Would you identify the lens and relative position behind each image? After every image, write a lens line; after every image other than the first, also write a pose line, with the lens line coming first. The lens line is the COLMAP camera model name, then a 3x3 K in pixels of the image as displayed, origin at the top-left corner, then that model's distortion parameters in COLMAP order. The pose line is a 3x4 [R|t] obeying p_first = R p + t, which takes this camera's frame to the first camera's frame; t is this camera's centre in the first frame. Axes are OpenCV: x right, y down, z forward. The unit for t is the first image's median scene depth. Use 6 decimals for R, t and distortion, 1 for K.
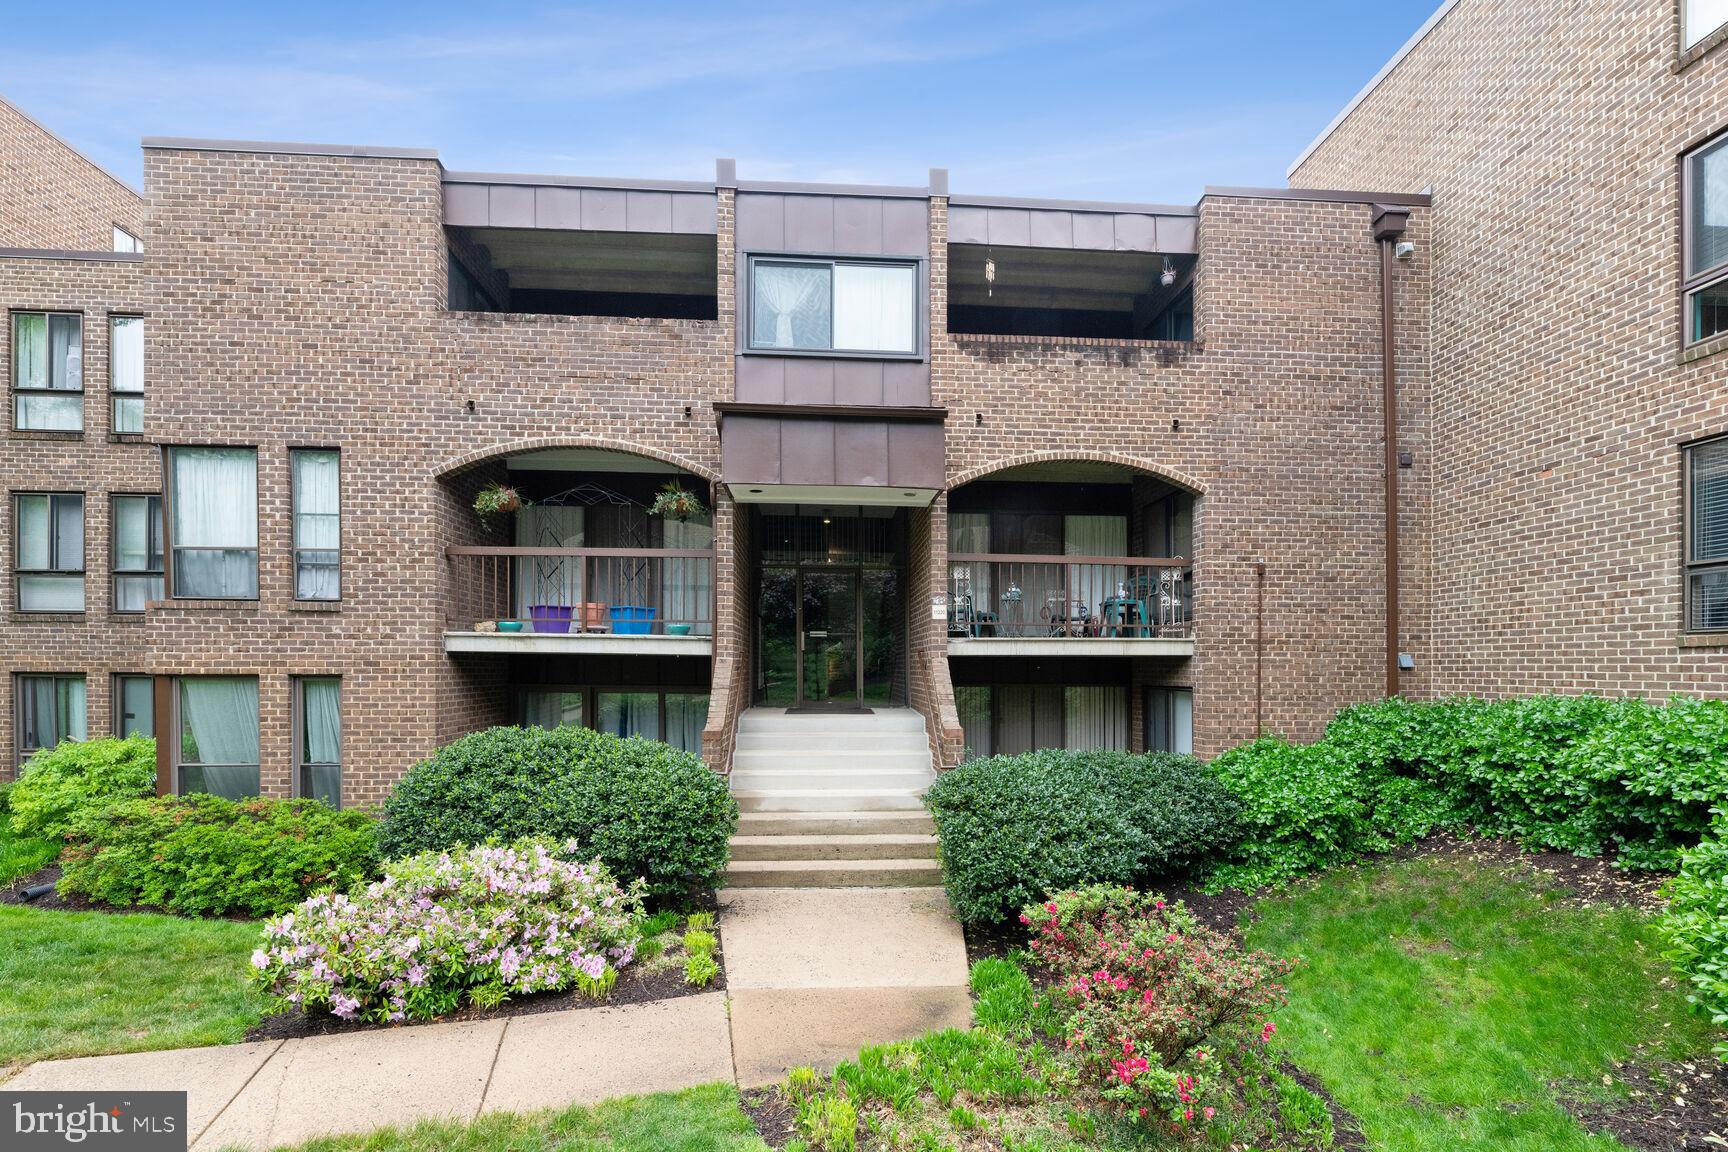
lens RADIAL K [[729.5, 0, 864.5], [0, 729.5, 656.7], [0, 0, 1]] dist [-0.001283, 0.000100]
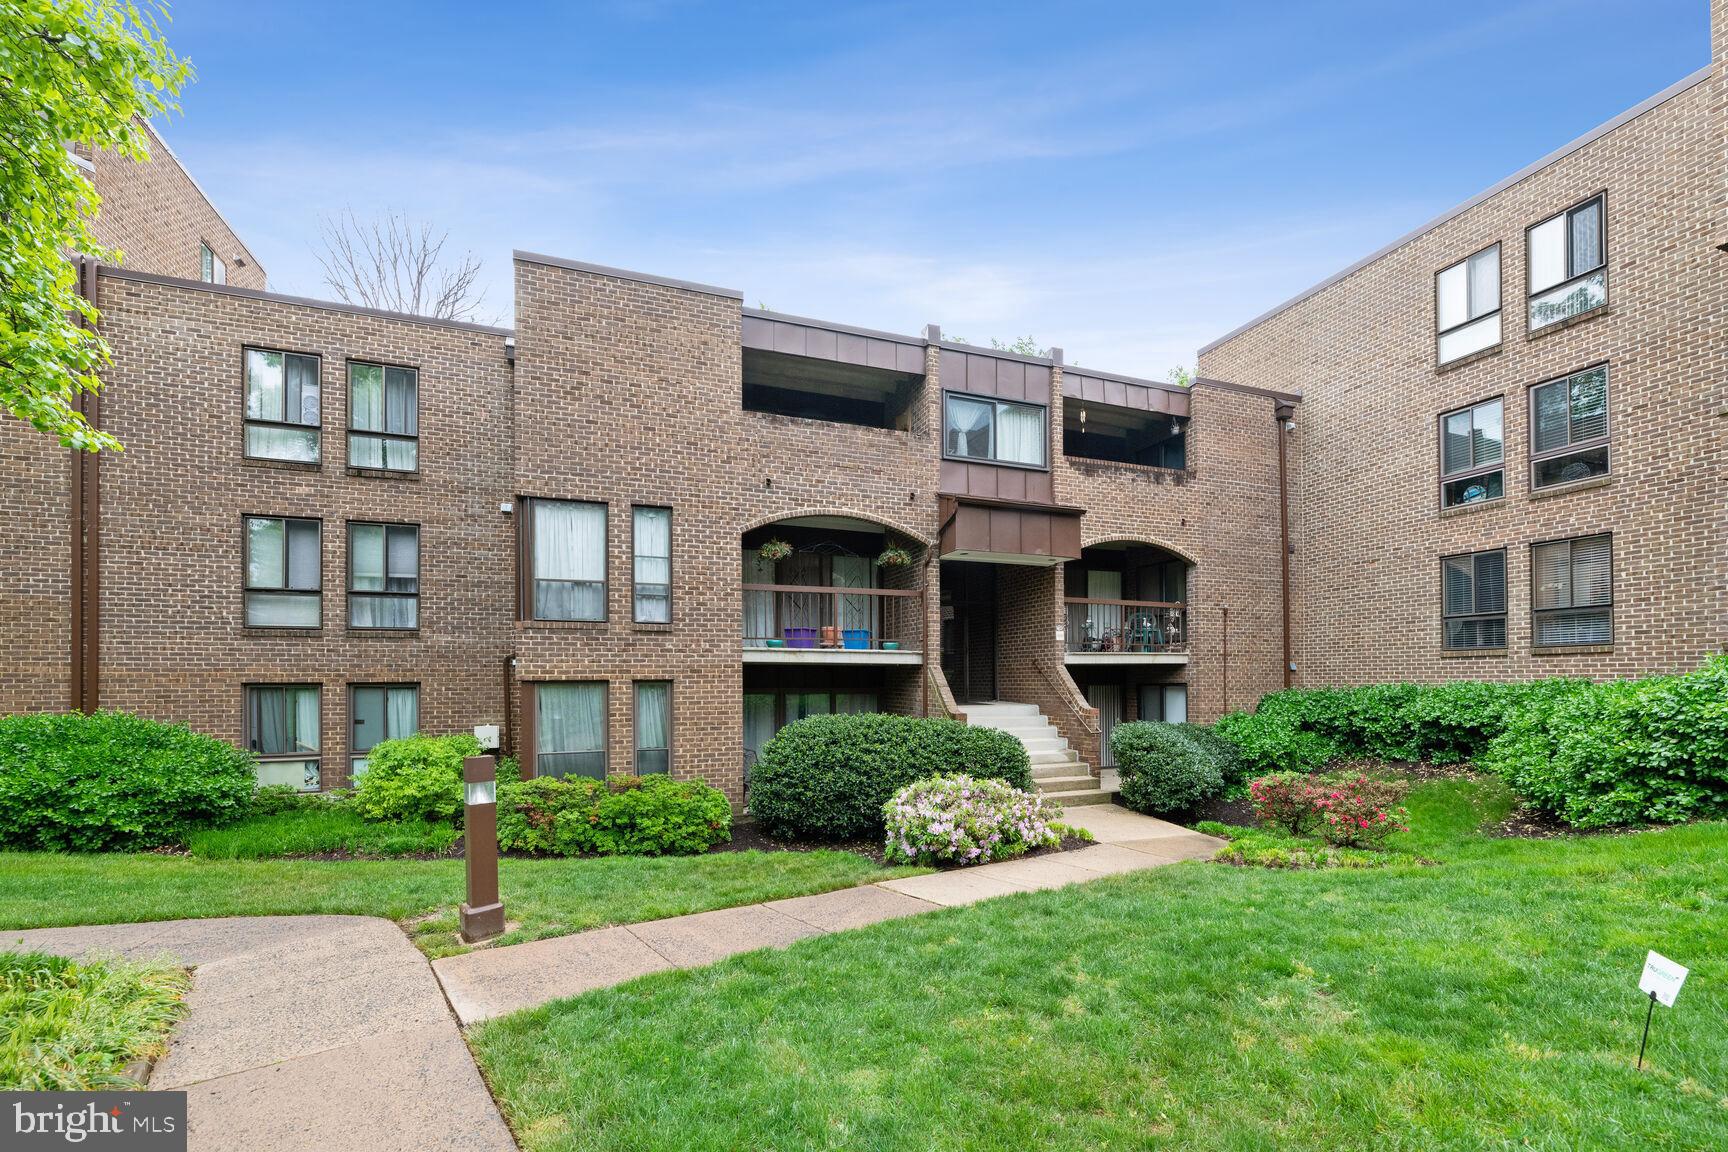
lens RADIAL K [[701.8, 0, 862.6], [0, 701.8, 664.6], [0, 0, 1]] dist [-0.001580, -0.000199]
pose [[0.958118, -0.003499, 0.286353, -0.732718], [0.006197, 0.999945, -0.008519, 0.010235], [-0.286307, 0.009937, 0.958086, -0.302456]]
